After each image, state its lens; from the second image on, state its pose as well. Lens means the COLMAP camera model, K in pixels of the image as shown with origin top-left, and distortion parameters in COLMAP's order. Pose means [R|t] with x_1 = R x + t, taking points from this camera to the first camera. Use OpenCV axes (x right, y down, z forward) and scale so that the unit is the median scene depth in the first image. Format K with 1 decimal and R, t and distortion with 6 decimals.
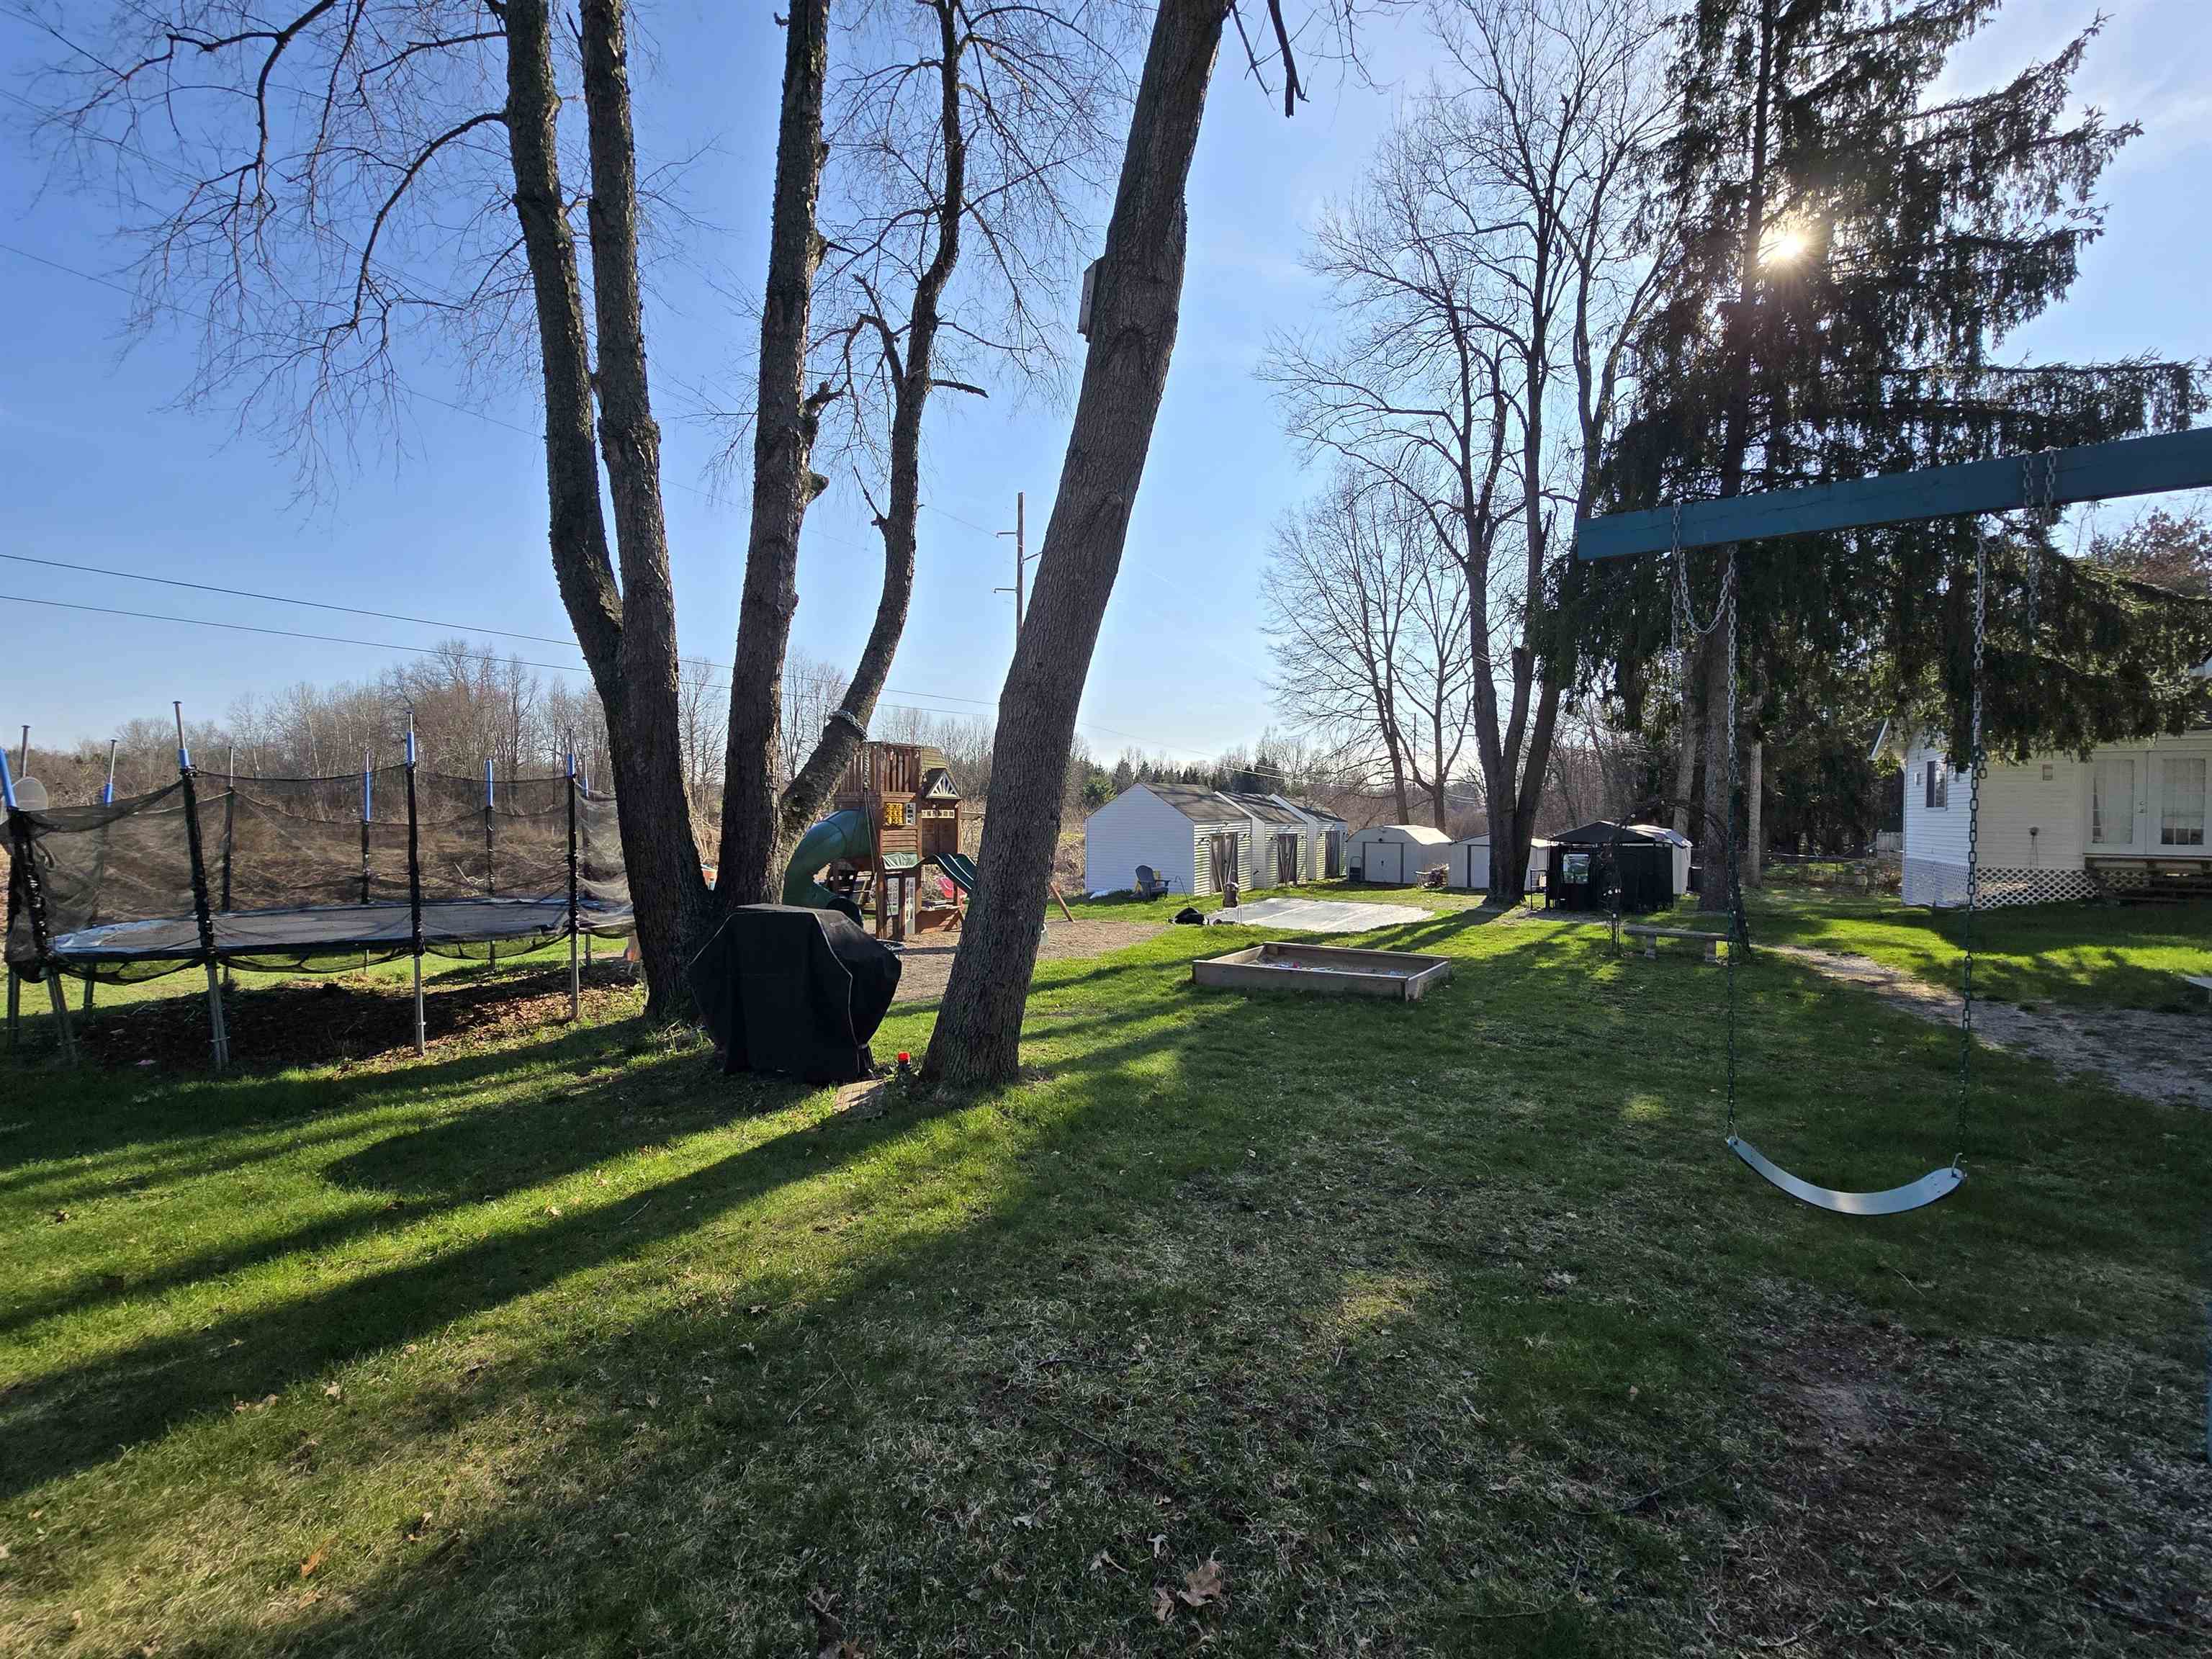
lens RADIAL K [[891.4, 0, 1102.4], [0, 891.4, 815.0], [0, 0, 1]] dist [-0.001576, 0.000010]
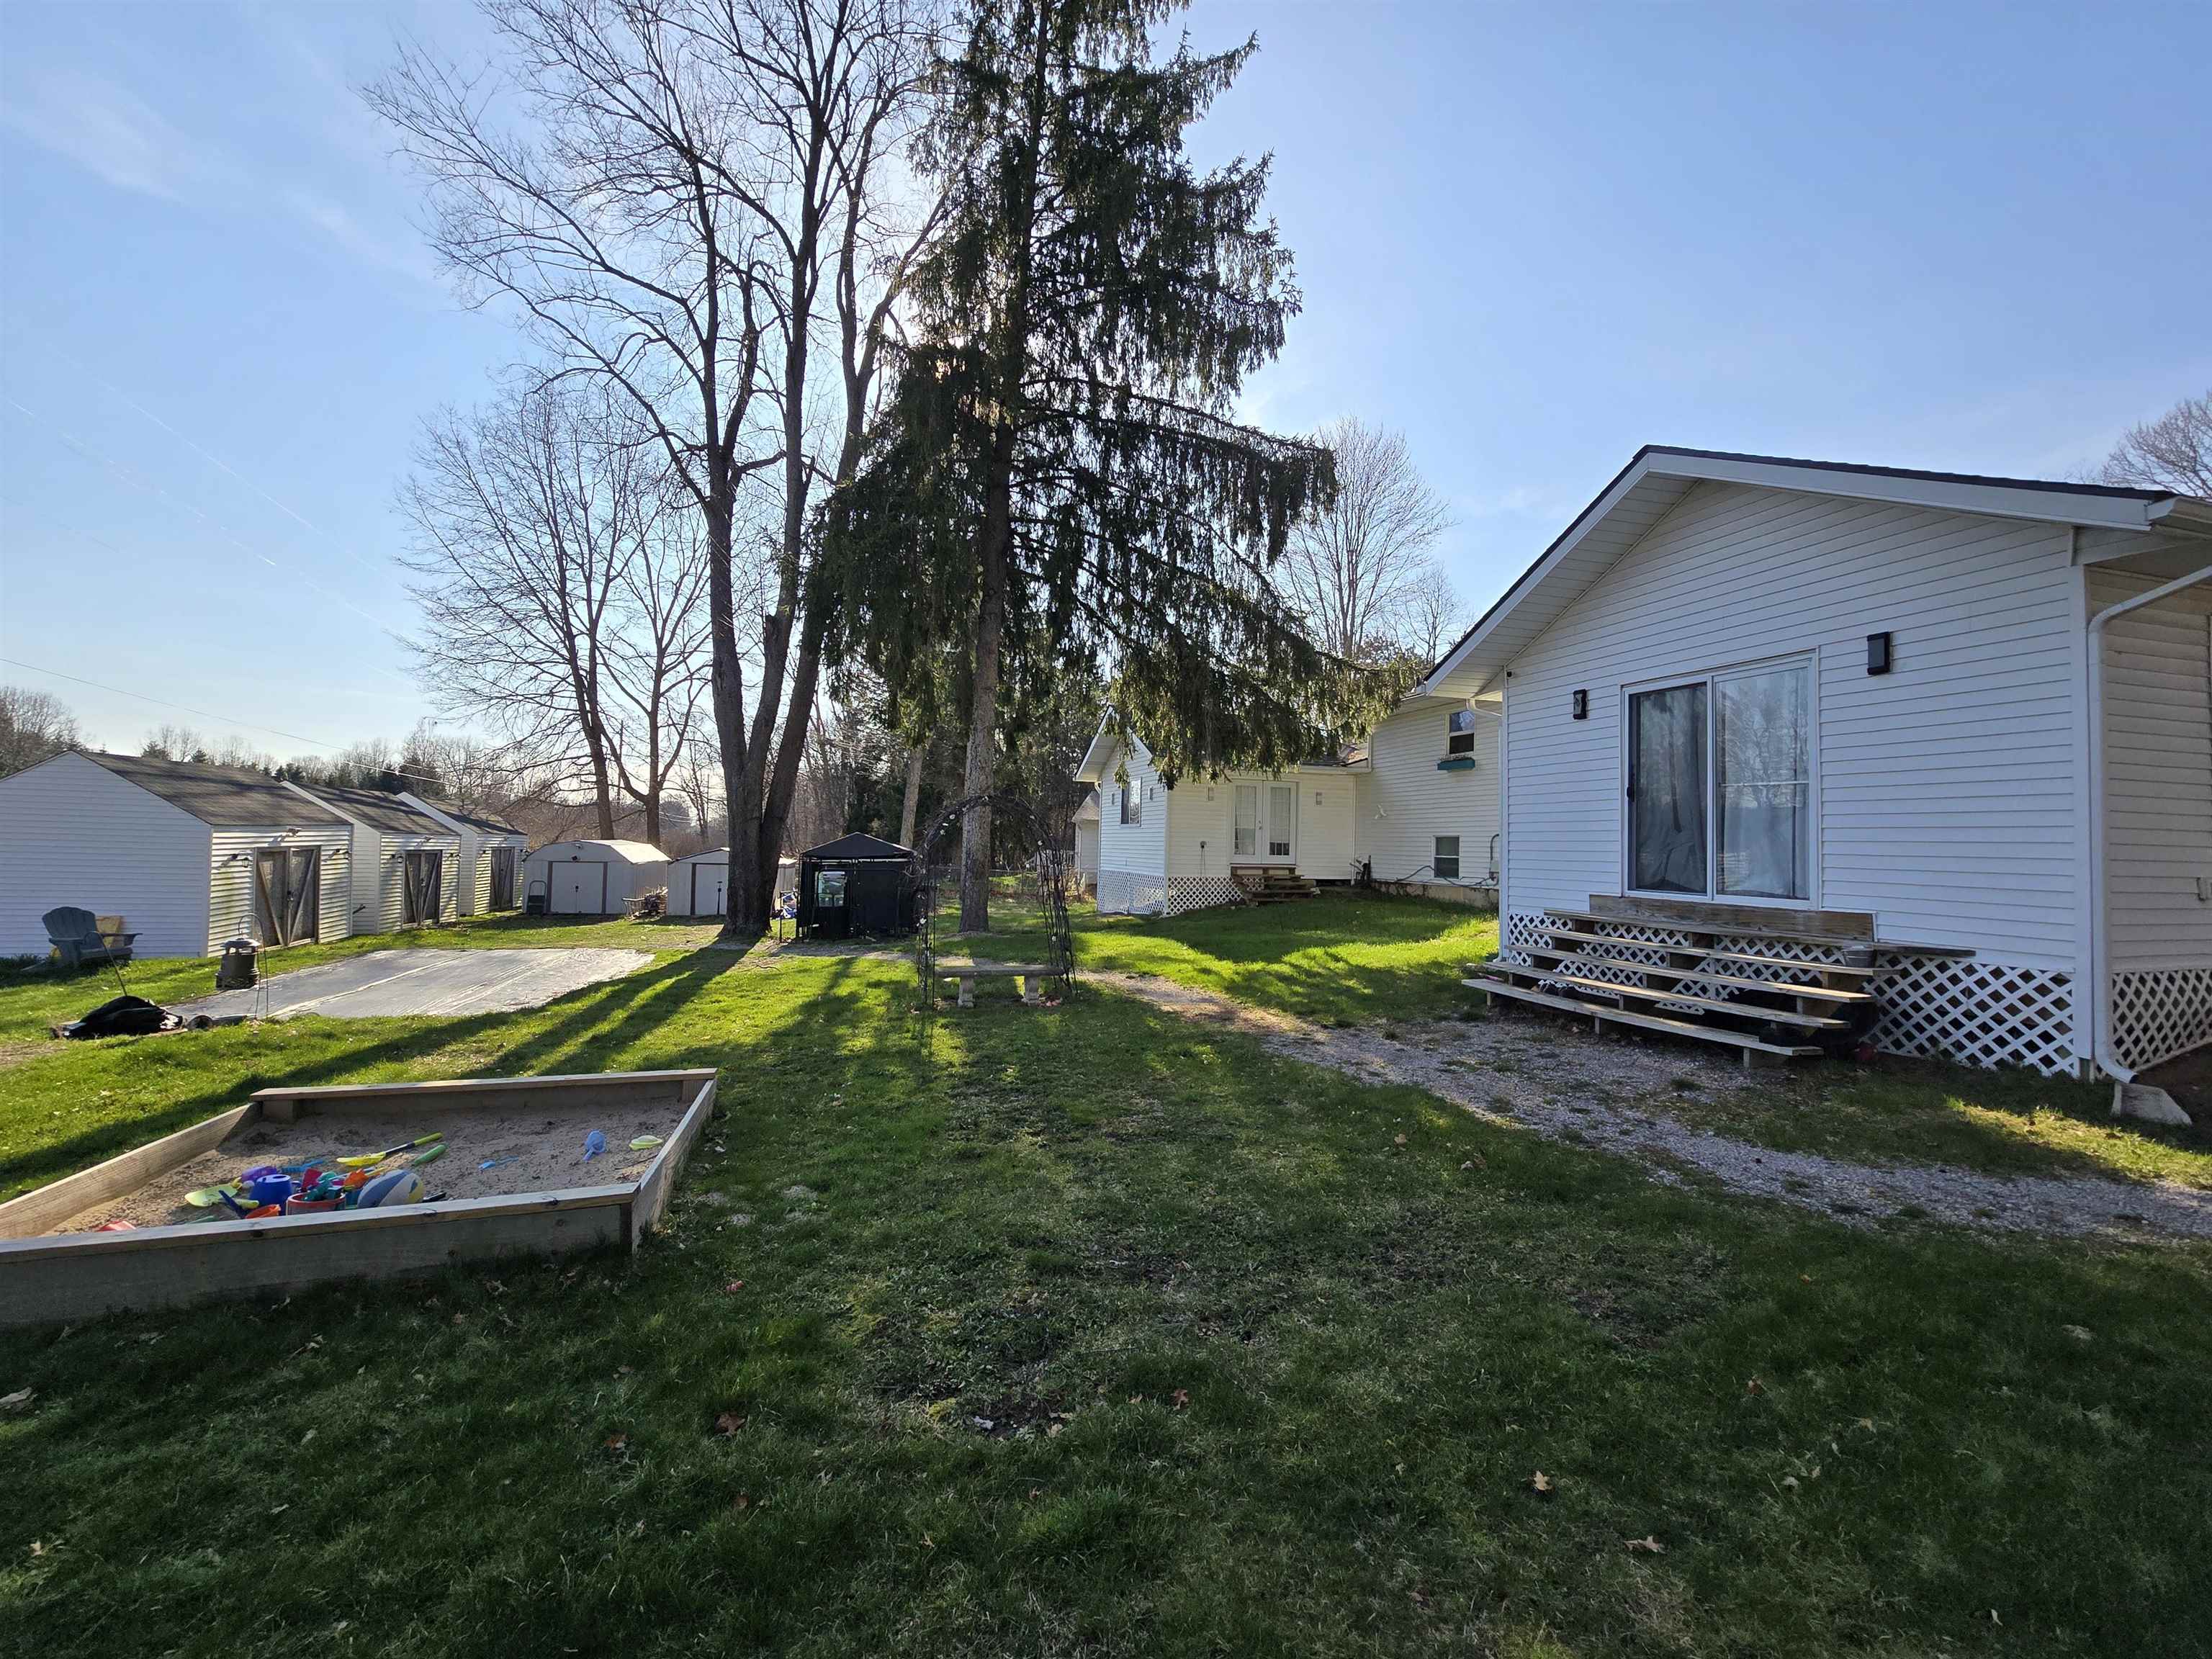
lens RADIAL K [[891.4, 0, 1102.4], [0, 891.4, 815.0], [0, 0, 1]] dist [-0.001576, 0.000010]
pose [[0.670250, 0.030096, 0.741525, 0.052687], [-0.012804, 0.999498, -0.028993, 0.008001], [-0.742025, 0.009938, 0.670299, 0.167391]]
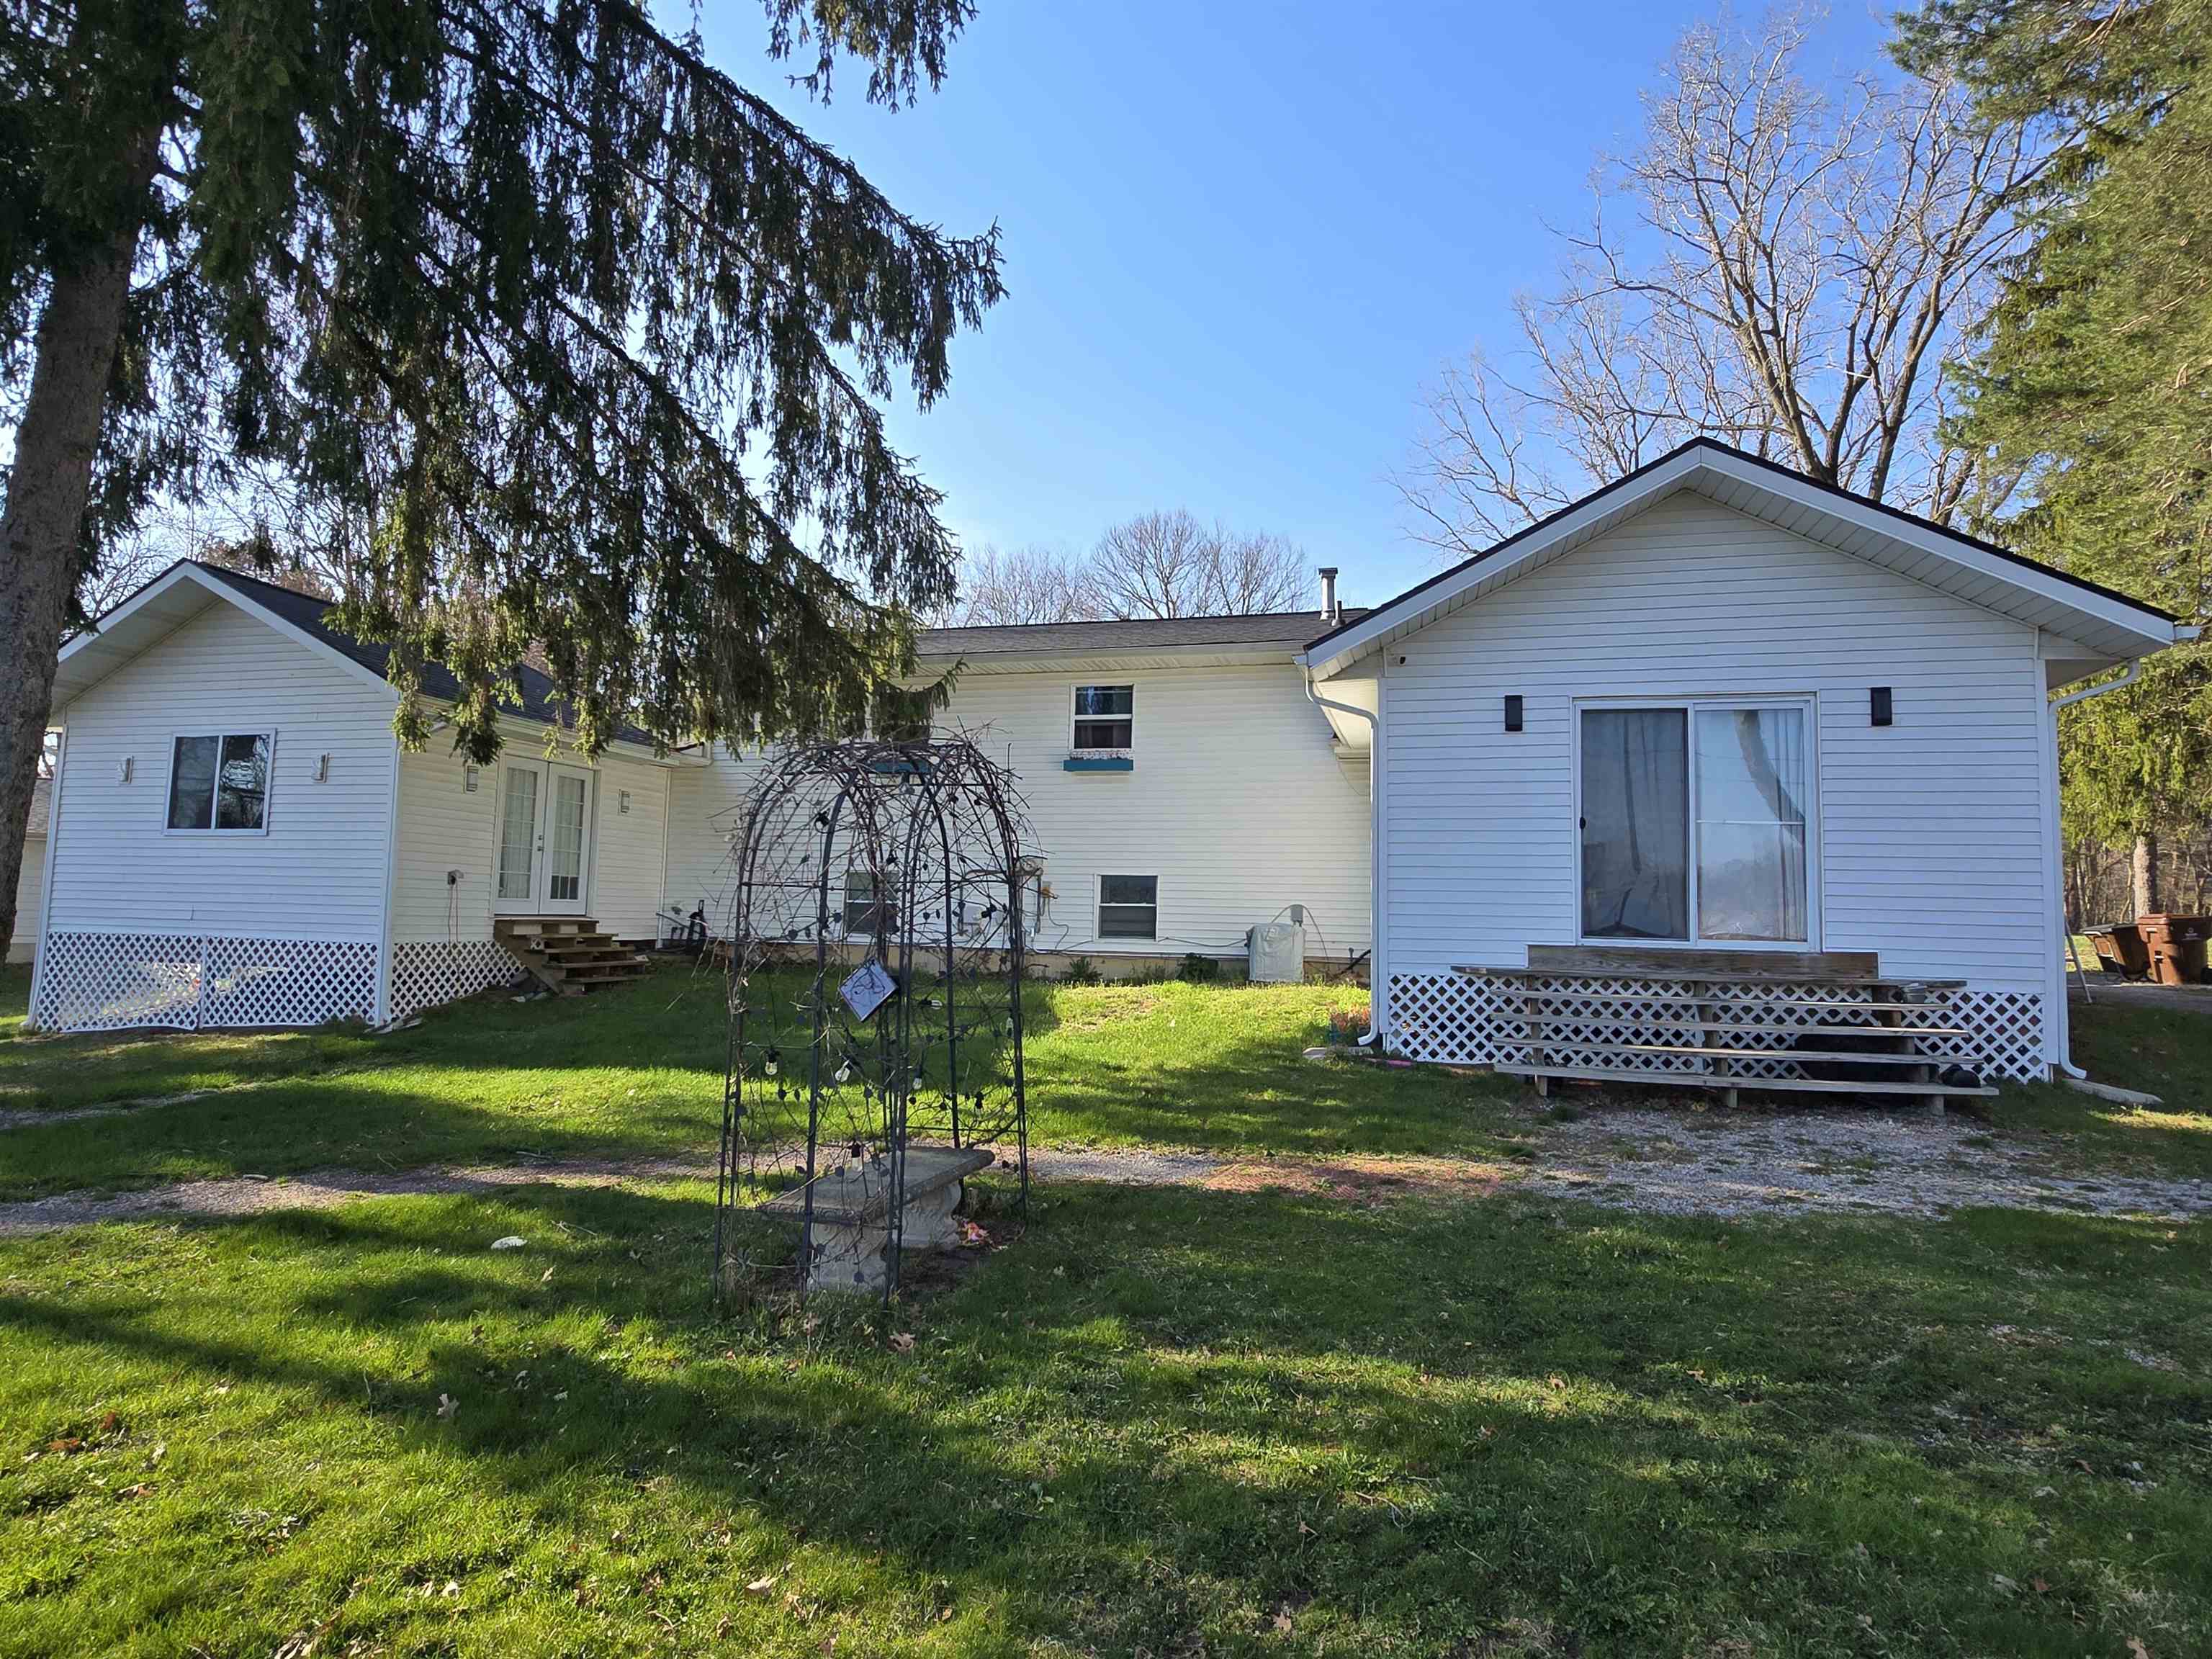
lens RADIAL K [[922.4, 0, 1106.3], [0, 922.4, 838.9], [0, 0, 1]] dist [-0.001159, -0.000149]
pose [[-0.313878, 0.054724, 0.947885, 0.160050], [-0.017481, 0.997835, -0.063396, 0.012222], [-0.949302, -0.036468, -0.312242, 0.397643]]
